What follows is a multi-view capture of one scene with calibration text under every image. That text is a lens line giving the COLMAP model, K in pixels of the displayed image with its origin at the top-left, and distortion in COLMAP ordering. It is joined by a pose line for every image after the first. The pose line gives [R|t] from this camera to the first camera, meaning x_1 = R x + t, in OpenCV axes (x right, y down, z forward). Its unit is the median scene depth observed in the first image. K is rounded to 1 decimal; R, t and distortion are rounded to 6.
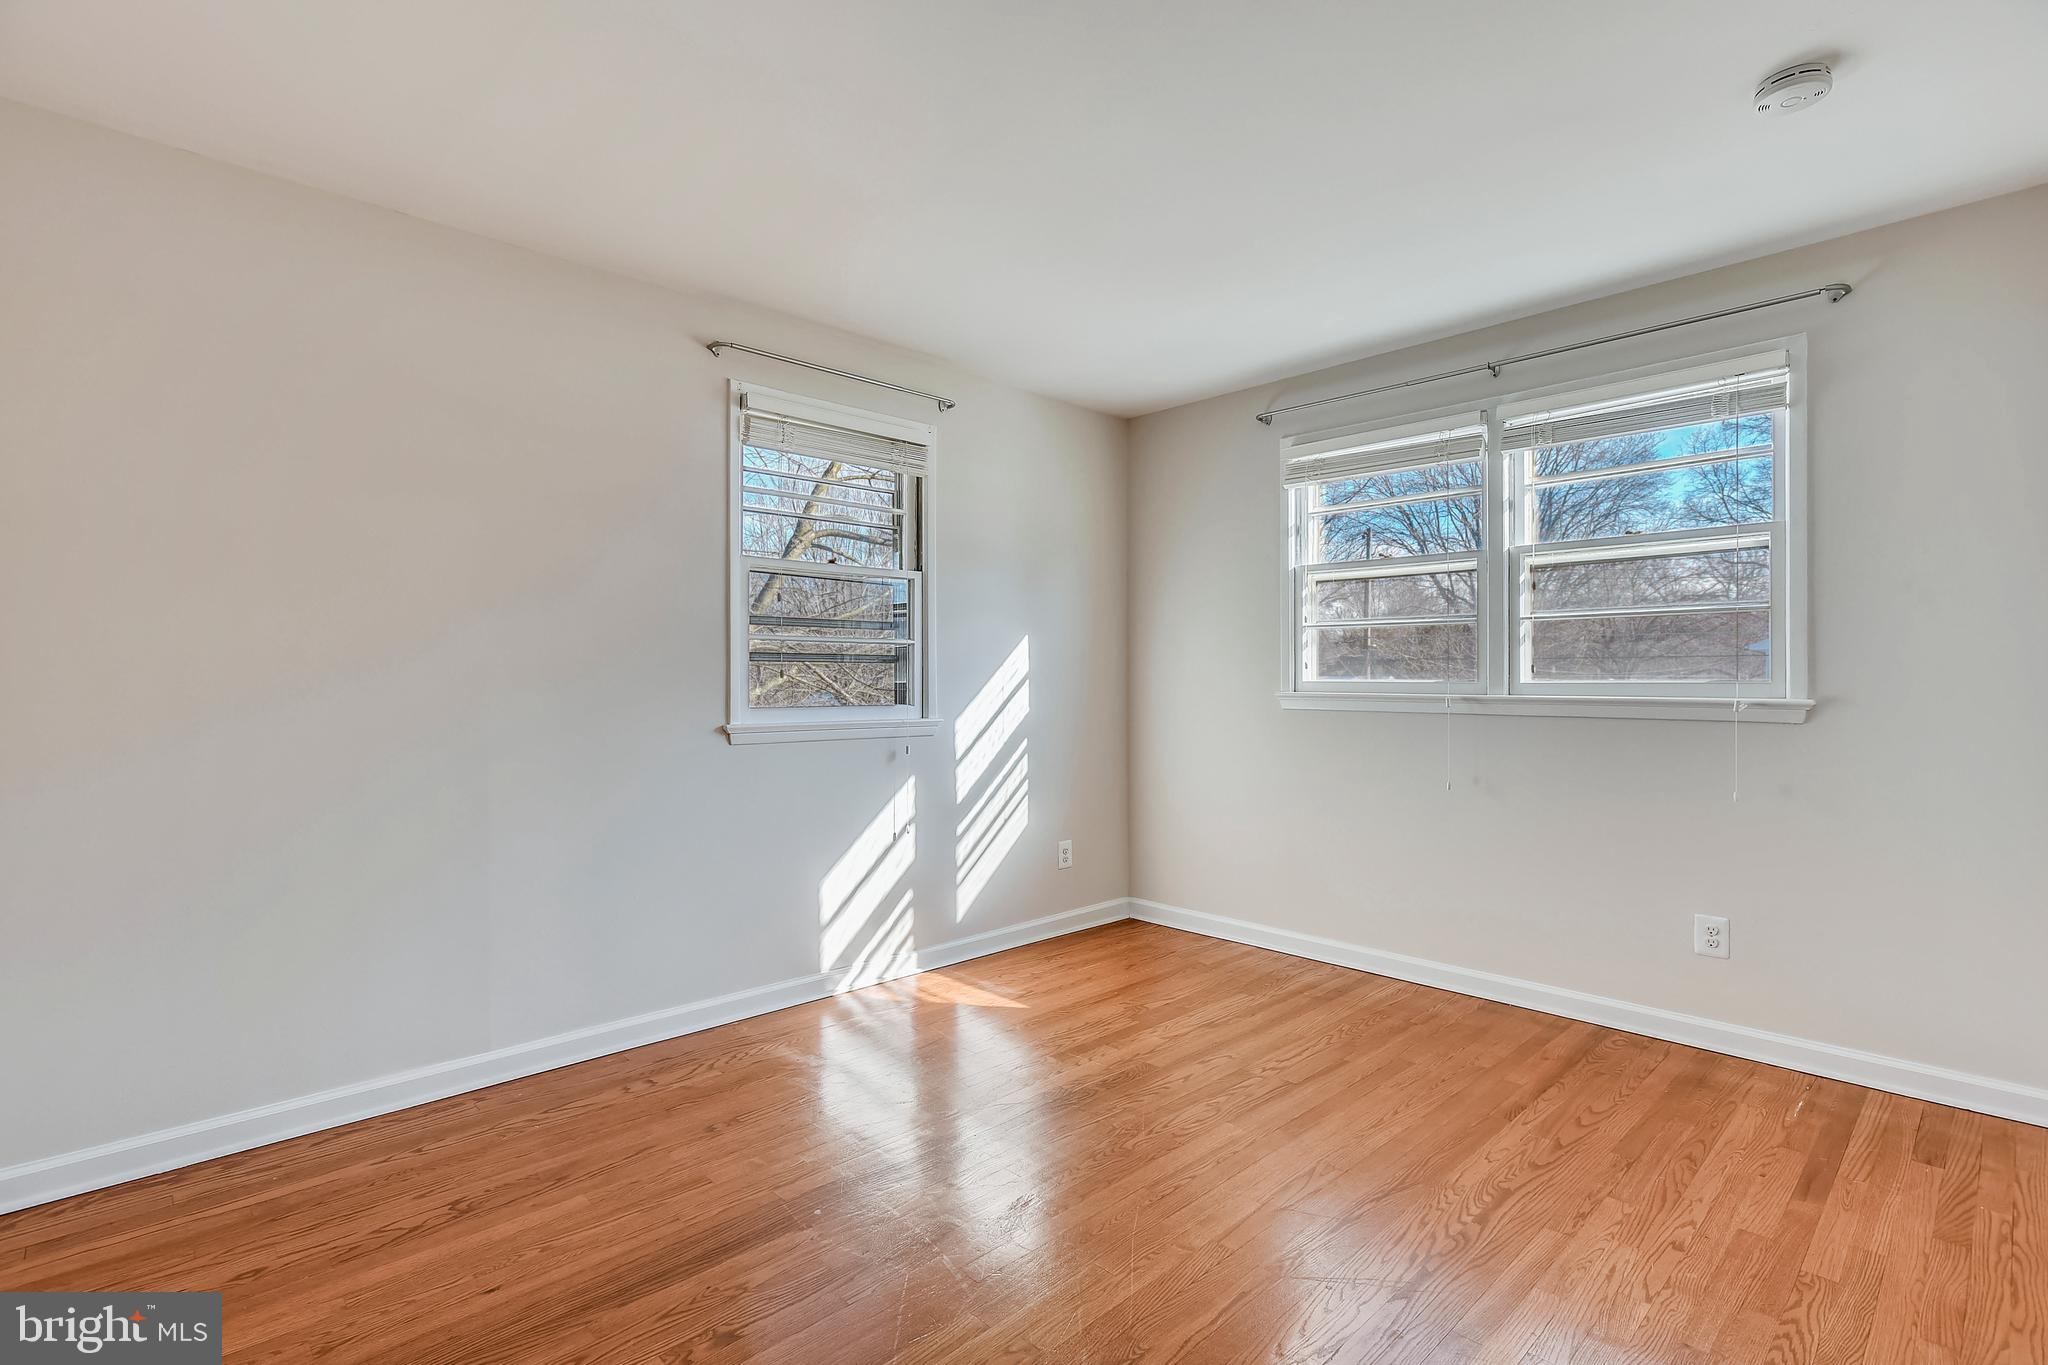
lens RADIAL K [[958.2, 0, 1023.3], [0, 958.2, 681.5], [0, 0, 1]] dist [0.002355, 0.000658]
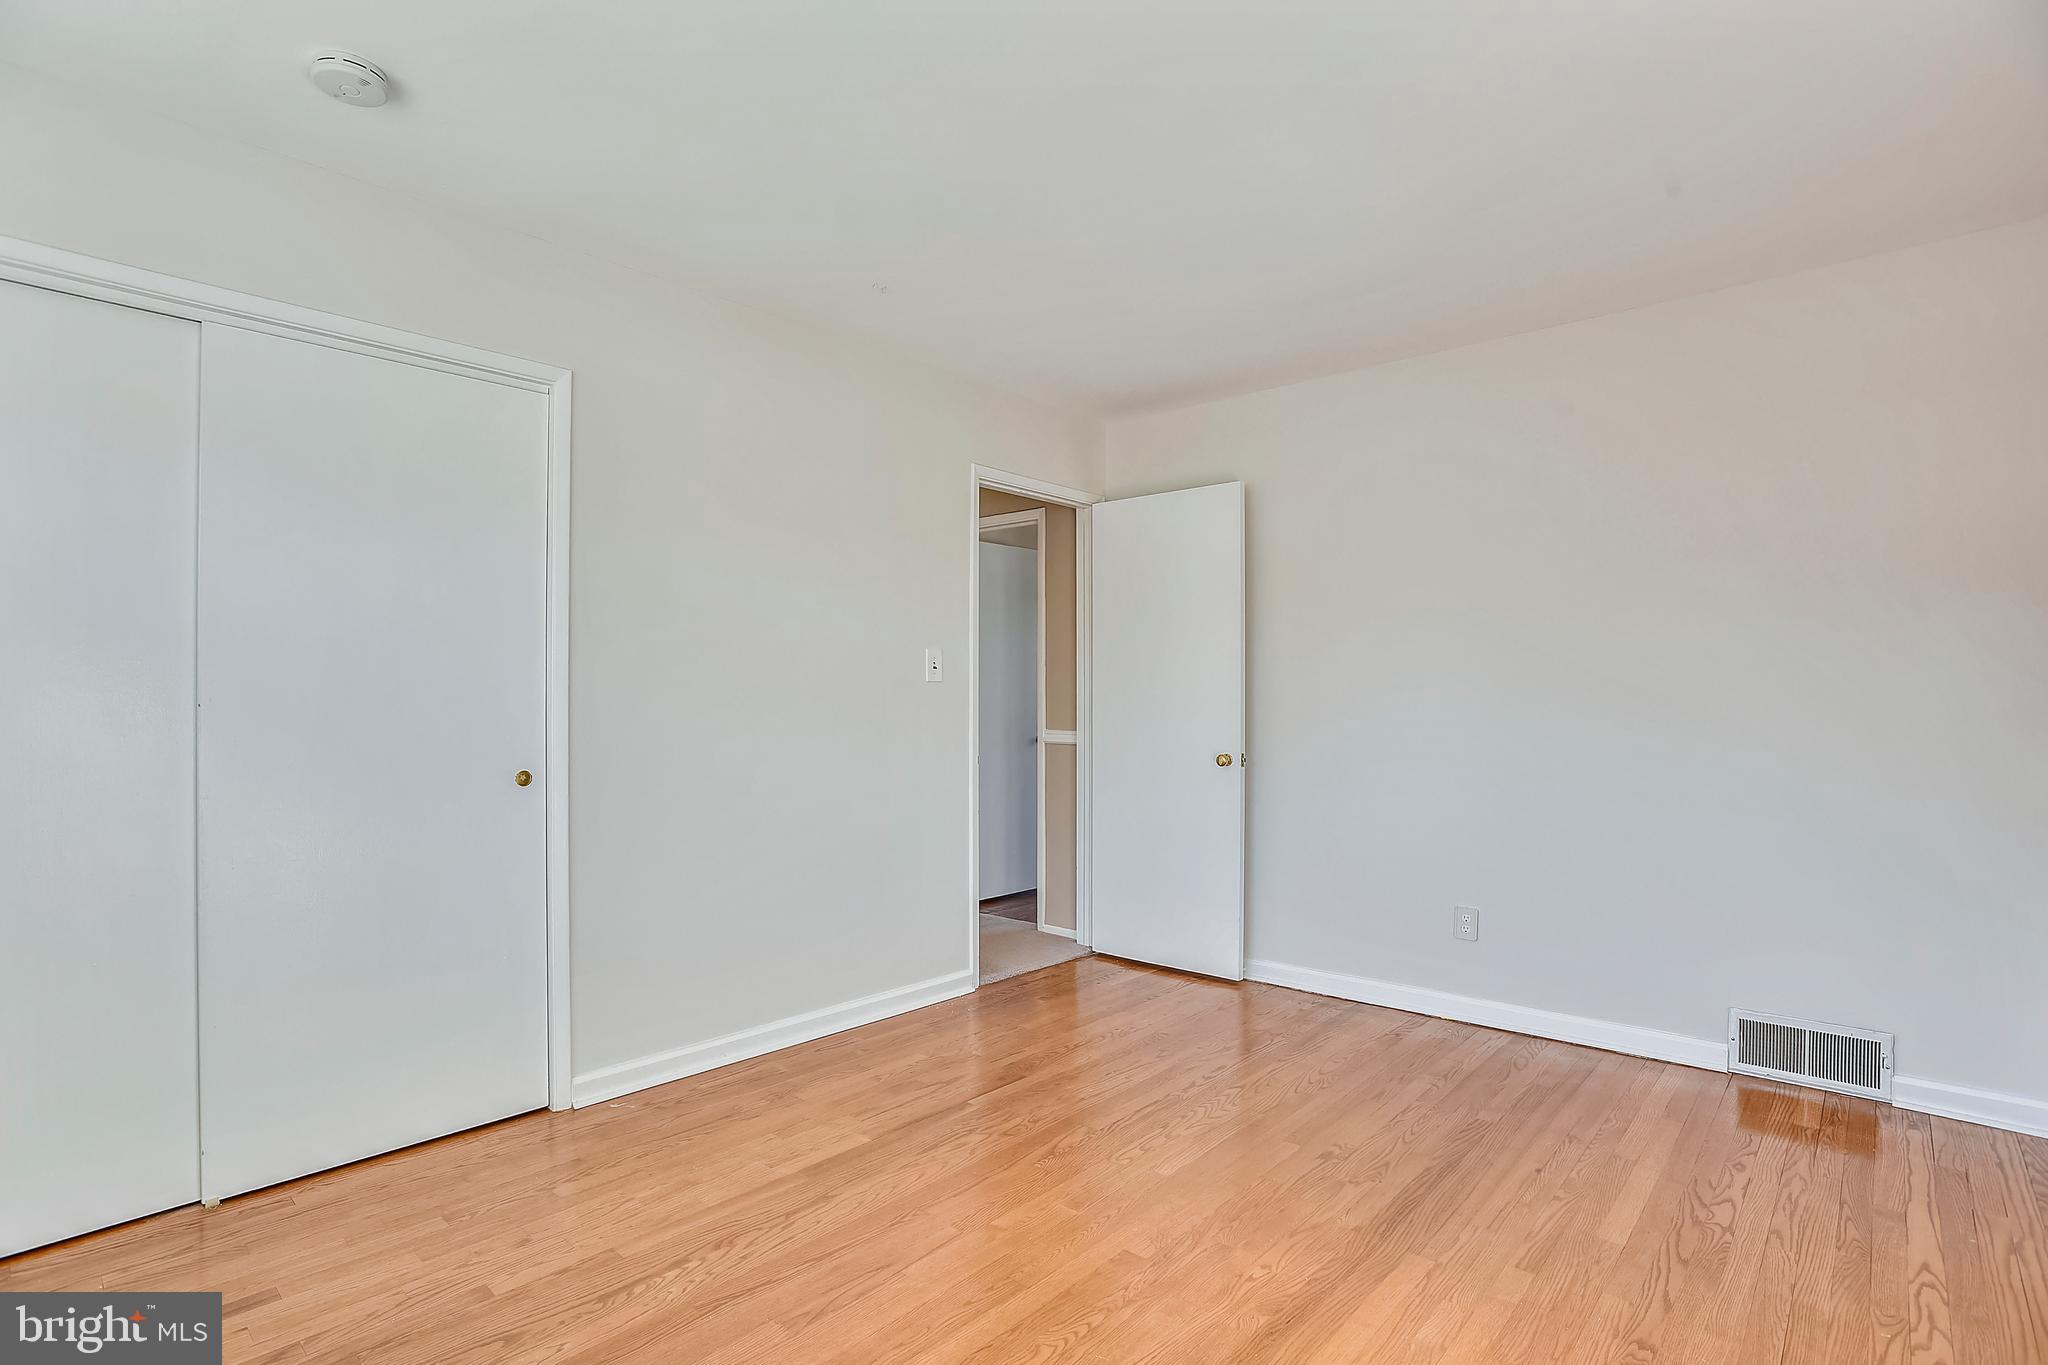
lens RADIAL K [[958.2, 0, 1024.2], [0, 958.2, 690.9], [0, 0, 1]] dist [0.002355, 0.000658]
pose [[-0.997520, 0.001089, -0.070378, 0.200165], [0.001554, 0.999977, -0.006555, -0.002772], [0.070370, -0.006649, -0.997499, 1.976188]]
